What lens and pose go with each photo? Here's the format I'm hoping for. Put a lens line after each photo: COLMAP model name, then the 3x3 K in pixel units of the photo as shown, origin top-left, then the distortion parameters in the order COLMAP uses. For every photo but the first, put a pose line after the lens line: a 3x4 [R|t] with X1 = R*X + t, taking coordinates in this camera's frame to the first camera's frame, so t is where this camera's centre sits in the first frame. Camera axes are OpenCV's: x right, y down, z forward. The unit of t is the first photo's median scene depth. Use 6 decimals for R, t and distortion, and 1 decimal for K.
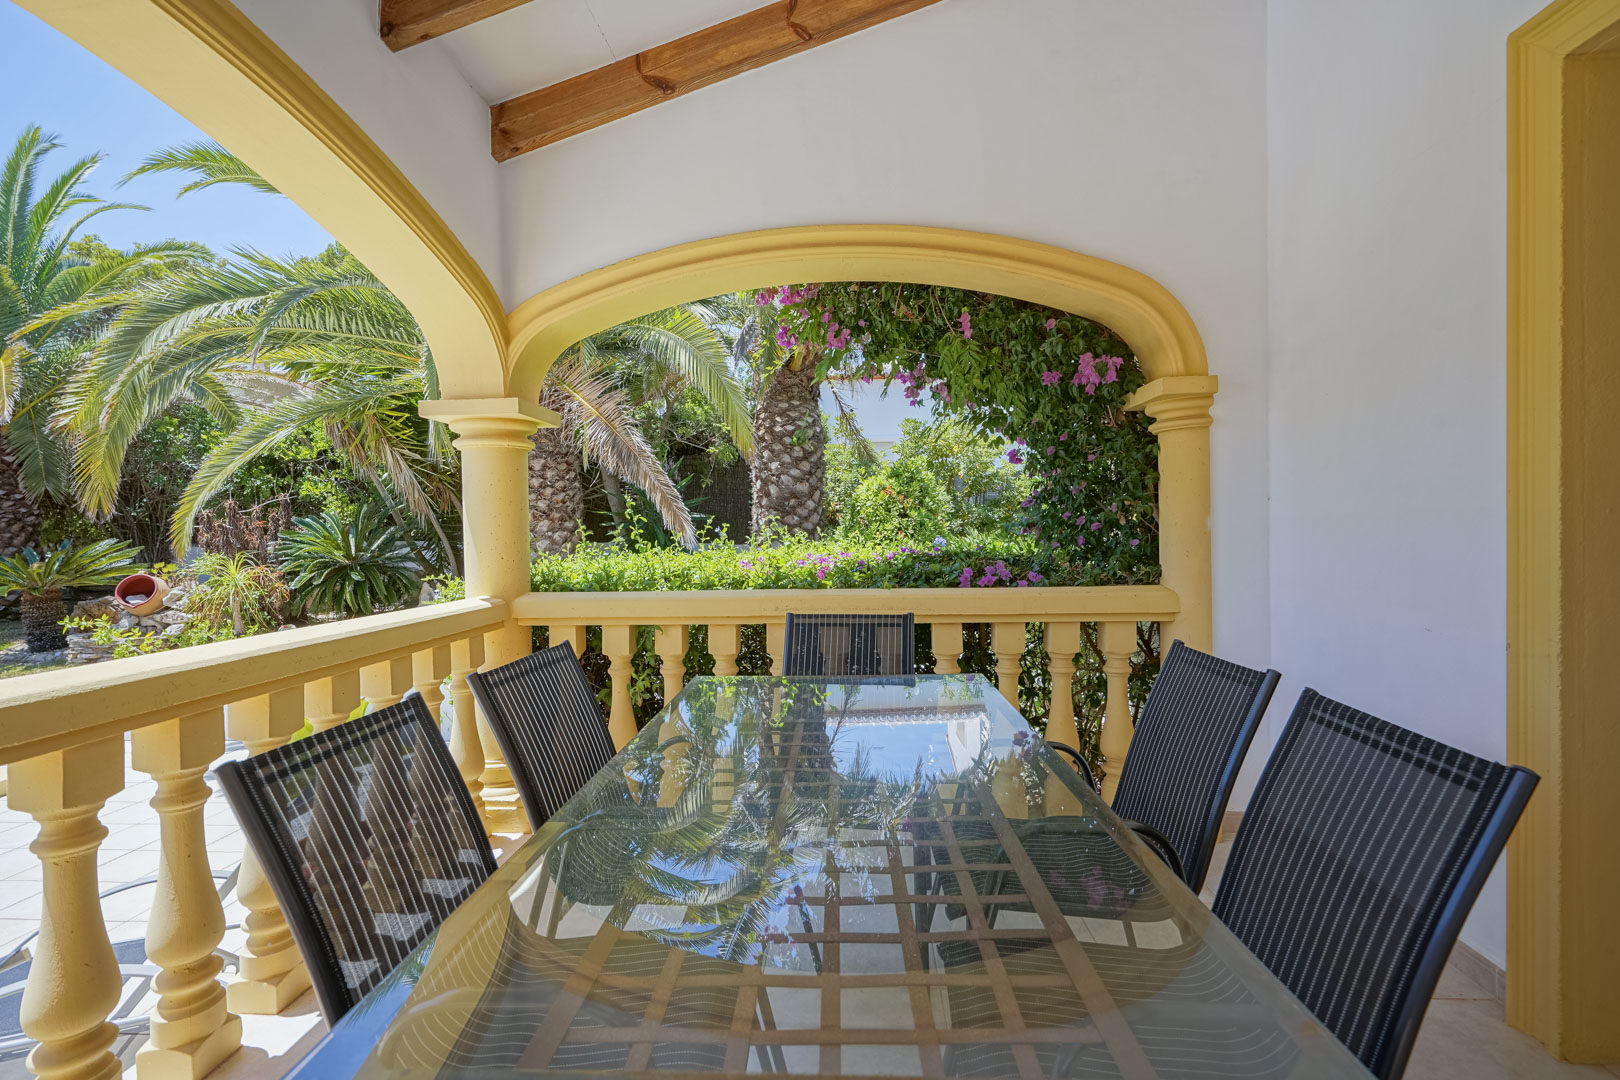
lens RADIAL K [[739.4, 0, 808.1], [0, 739.4, 542.7], [0, 0, 1]] dist [-0.003998, 0.001128]
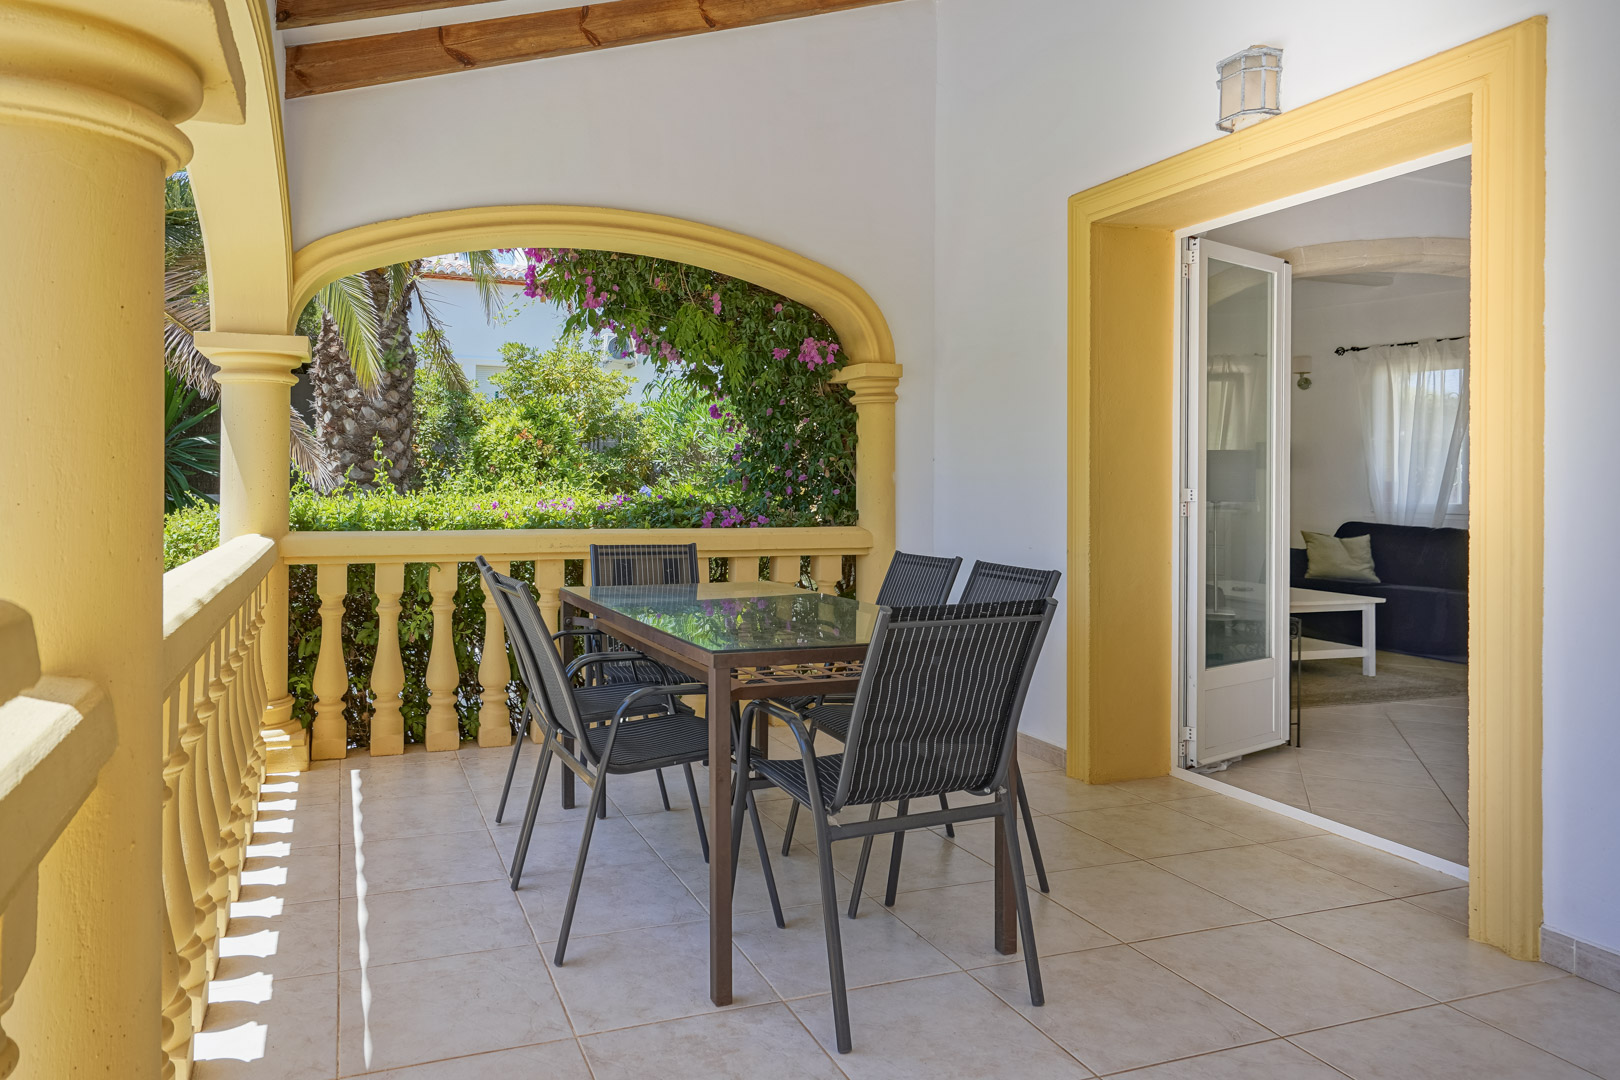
lens RADIAL K [[1077.9, 0, 697.3], [0, 1077.9, 476.8], [0, 0, 1]] dist [0.009290, 0.000257]
pose [[0.923879, 0.024583, 0.381894, -0.451306], [-0.014571, 0.999471, -0.029087, 0.029724], [-0.382406, 0.021309, 0.923748, -0.554466]]
